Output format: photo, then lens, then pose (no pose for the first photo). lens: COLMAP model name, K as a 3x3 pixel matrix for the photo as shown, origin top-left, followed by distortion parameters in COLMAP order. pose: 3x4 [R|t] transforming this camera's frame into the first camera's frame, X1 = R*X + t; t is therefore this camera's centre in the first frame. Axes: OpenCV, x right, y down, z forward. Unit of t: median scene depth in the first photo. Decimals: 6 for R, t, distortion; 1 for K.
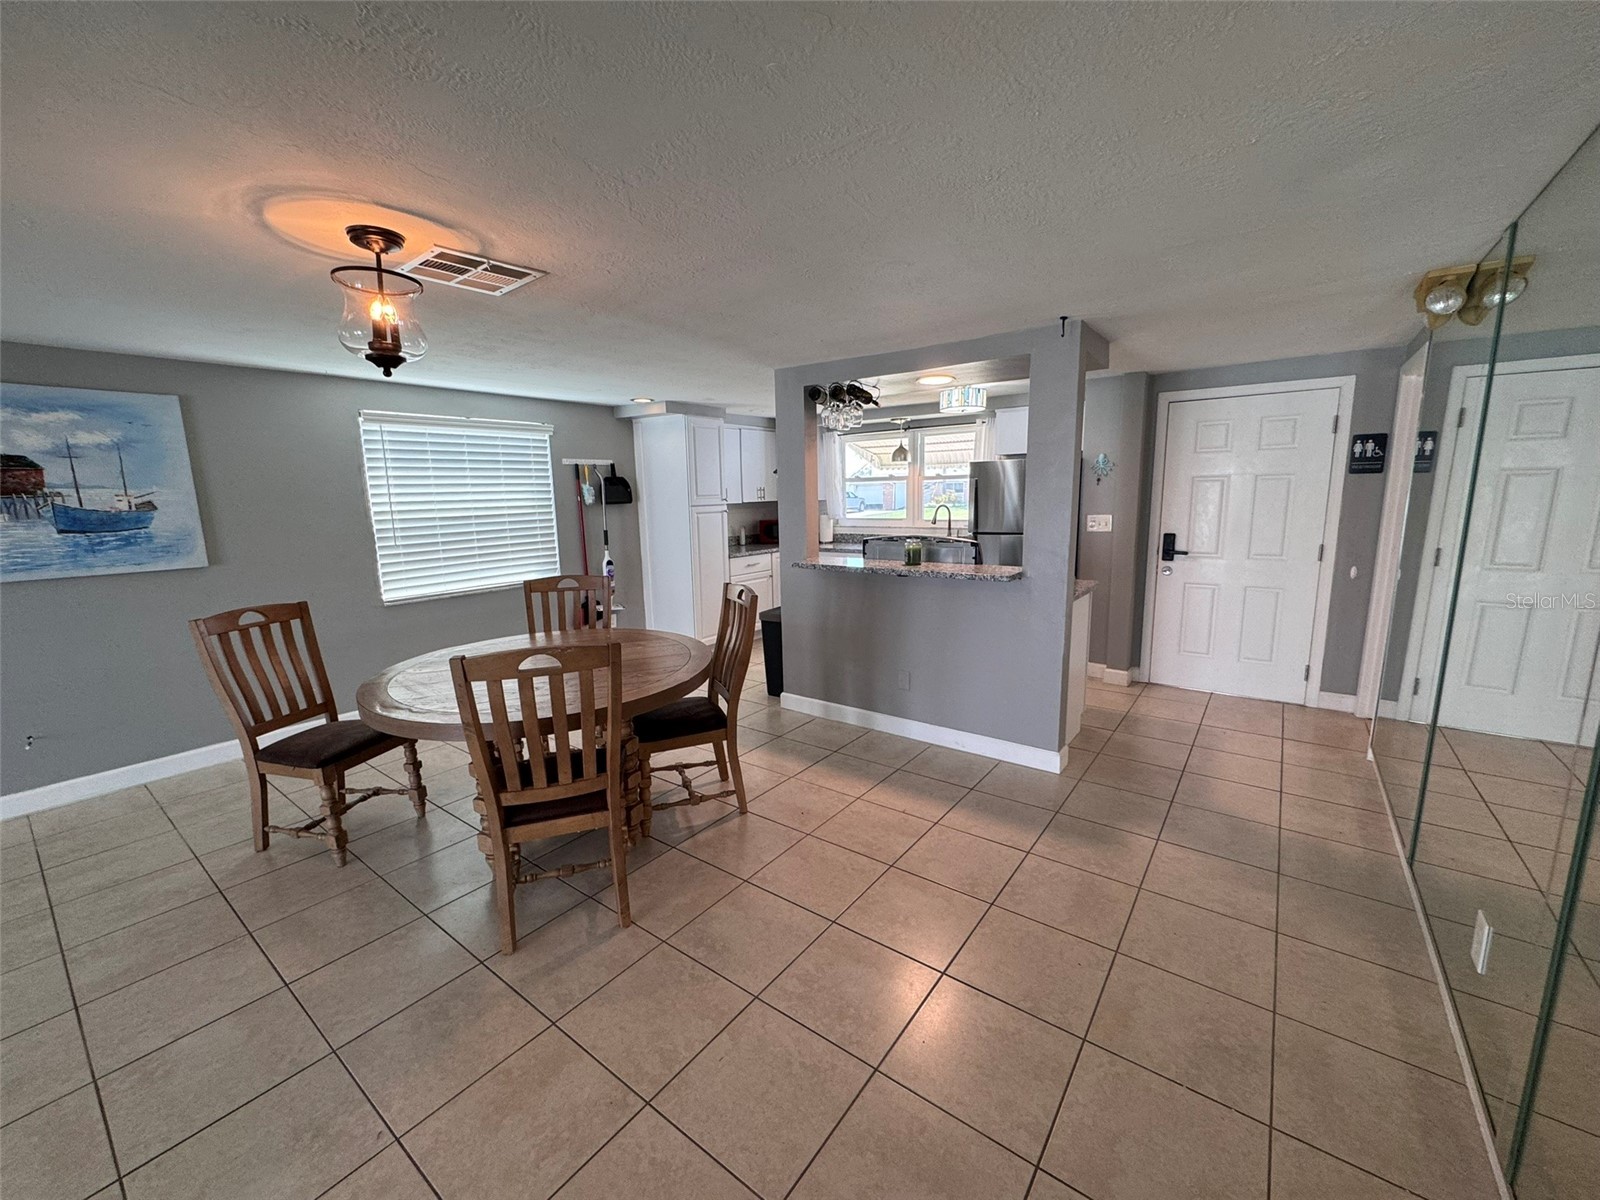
lens RADIAL K [[639.5, 0, 802.1], [0, 639.5, 601.8], [0, 0, 1]] dist [-0.002389, -0.000652]
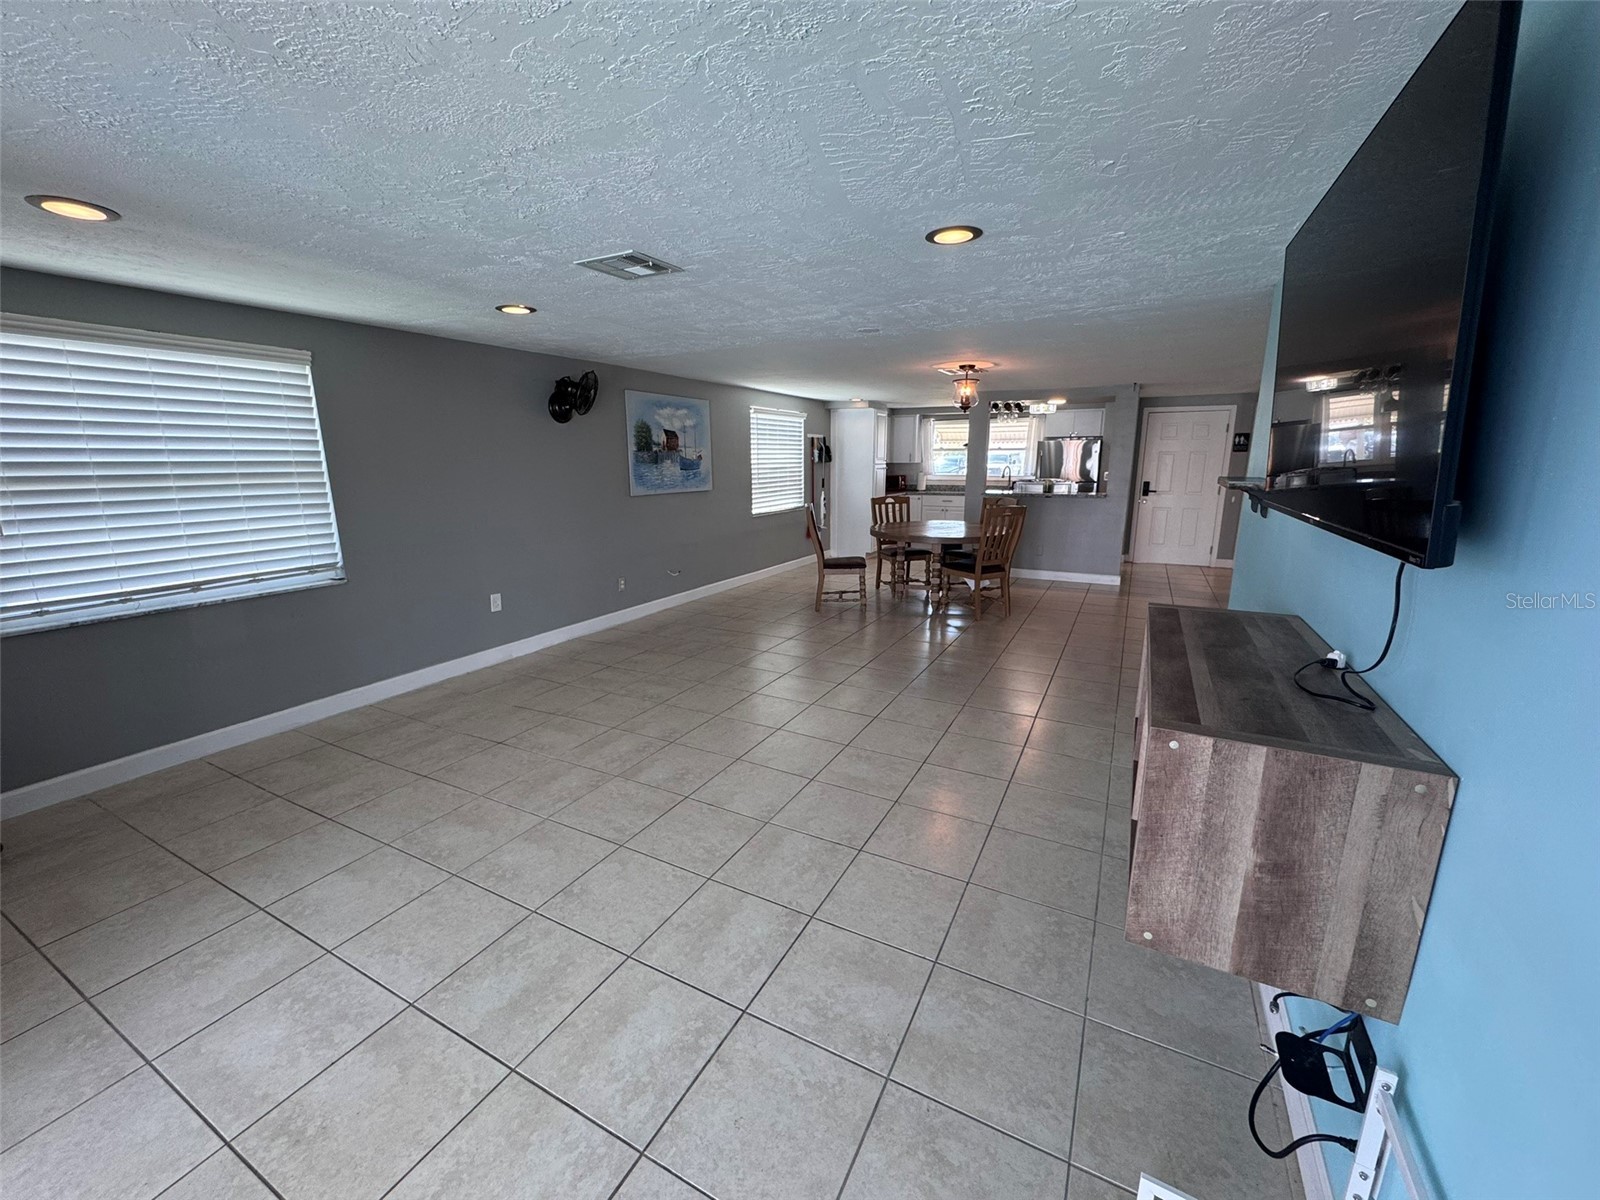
lens RADIAL K [[639.5, 0, 799.0], [0, 639.5, 600.2], [0, 0, 1]] dist [-0.002389, -0.000652]
pose [[0.987131, -0.018523, 0.158838, -1.065344], [0.011036, 0.998792, 0.047891, 0.202234], [-0.159533, -0.045522, 0.986142, -1.030904]]
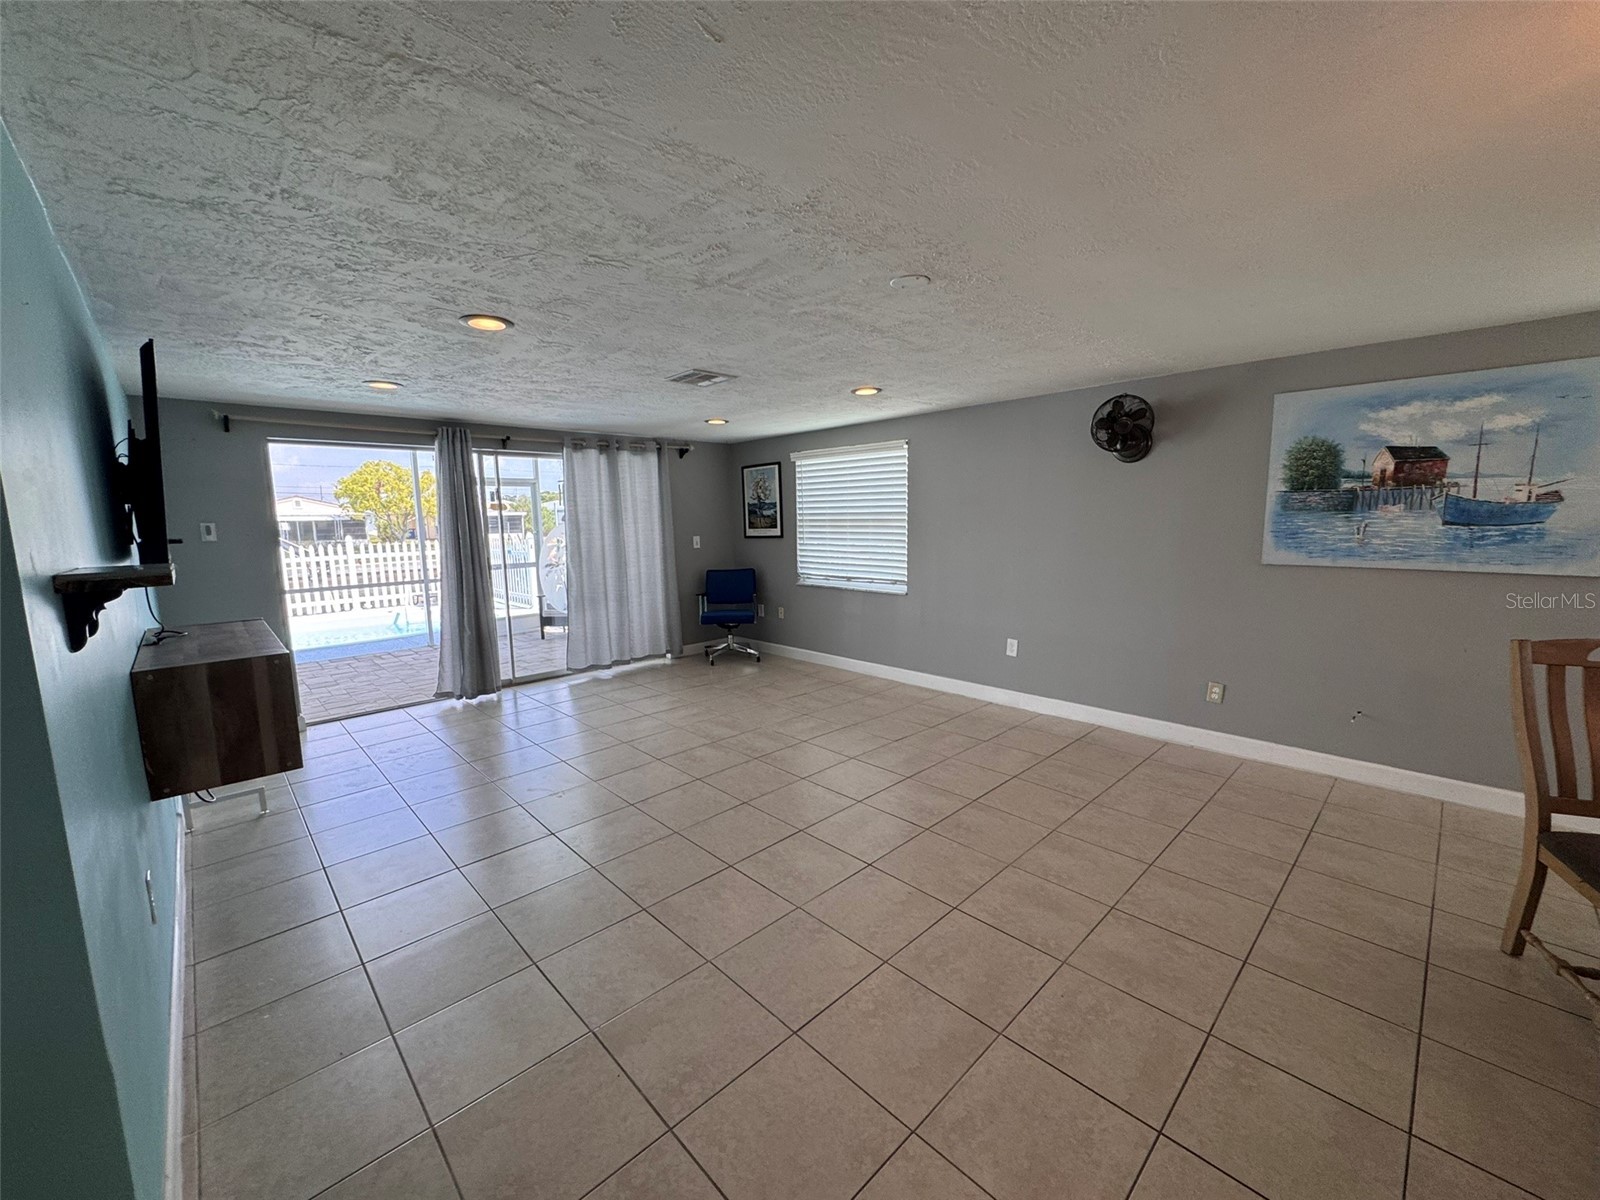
lens RADIAL K [[639.5, 0, 797.7], [0, 639.5, 600.4], [0, 0, 1]] dist [-0.002389, -0.000652]
pose [[-0.163427, 0.155703, -0.974191, -0.034928], [-0.146189, 0.972744, 0.179995, -0.024605], [0.975664, 0.171832, -0.136211, 0.177848]]
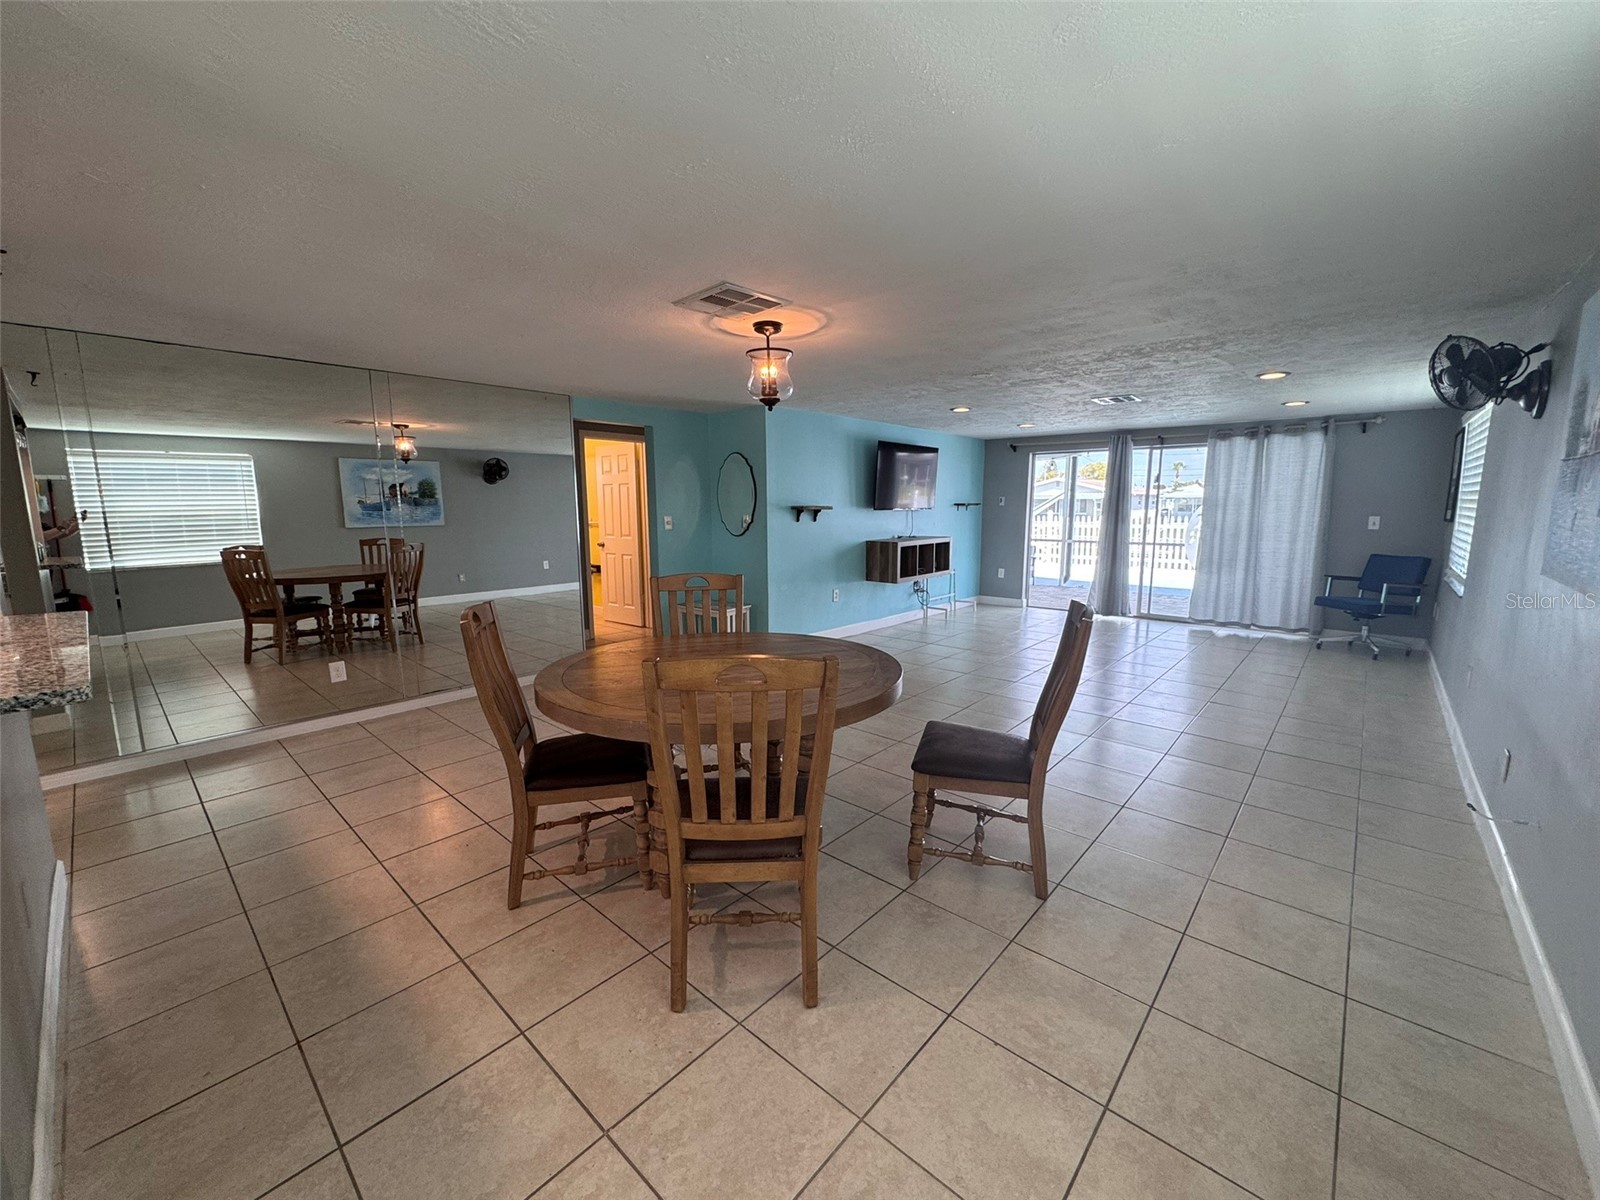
lens RADIAL K [[639.5, 0, 799.7], [0, 639.5, 599.6], [0, 0, 1]] dist [-0.002389, -0.000652]
pose [[-0.996148, 0.012065, 0.086849, -0.483456], [0.038898, 0.948493, 0.314401, -0.231393], [-0.078583, 0.316569, -0.945309, 1.523317]]
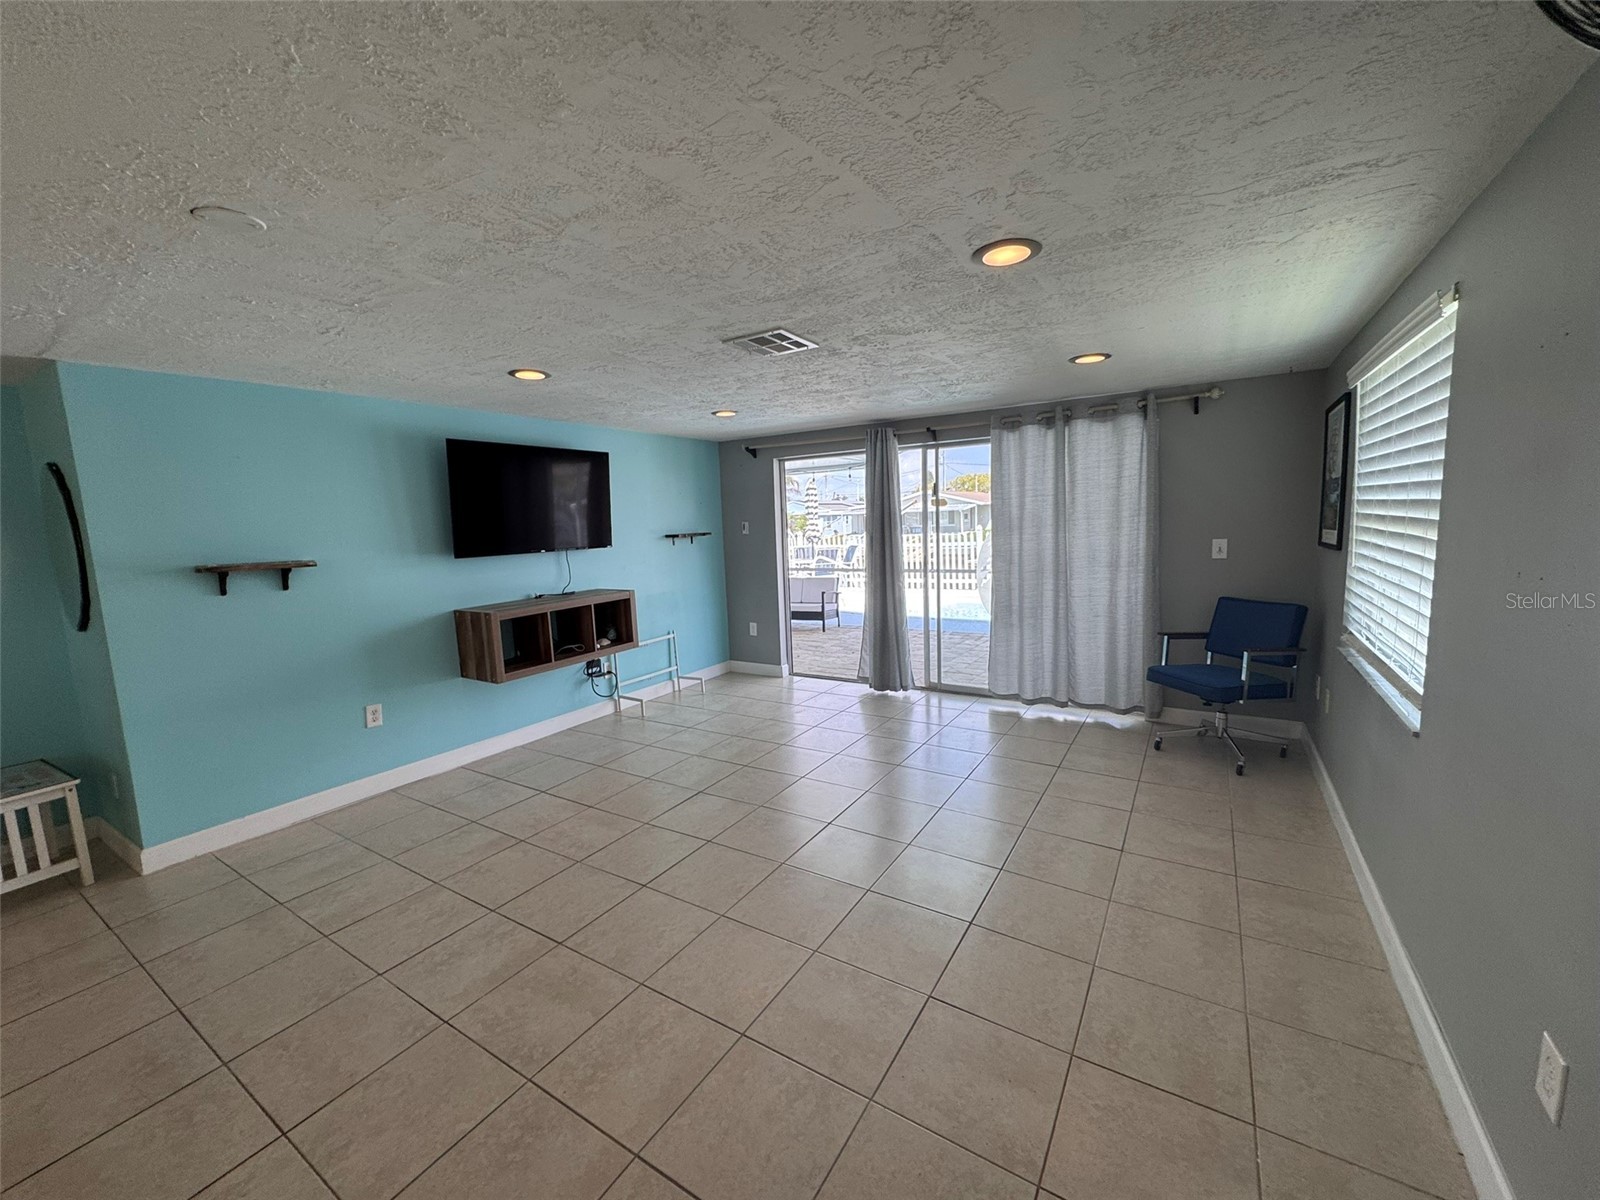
lens RADIAL K [[639.5, 0, 798.9], [0, 639.5, 597.5], [0, 0, 1]] dist [-0.002389, -0.000652]
pose [[-0.994986, 0.068942, -0.072460, -1.090885], [0.044942, 0.955399, 0.291880, -0.099186], [0.089351, 0.287160, -0.953706, 0.689620]]
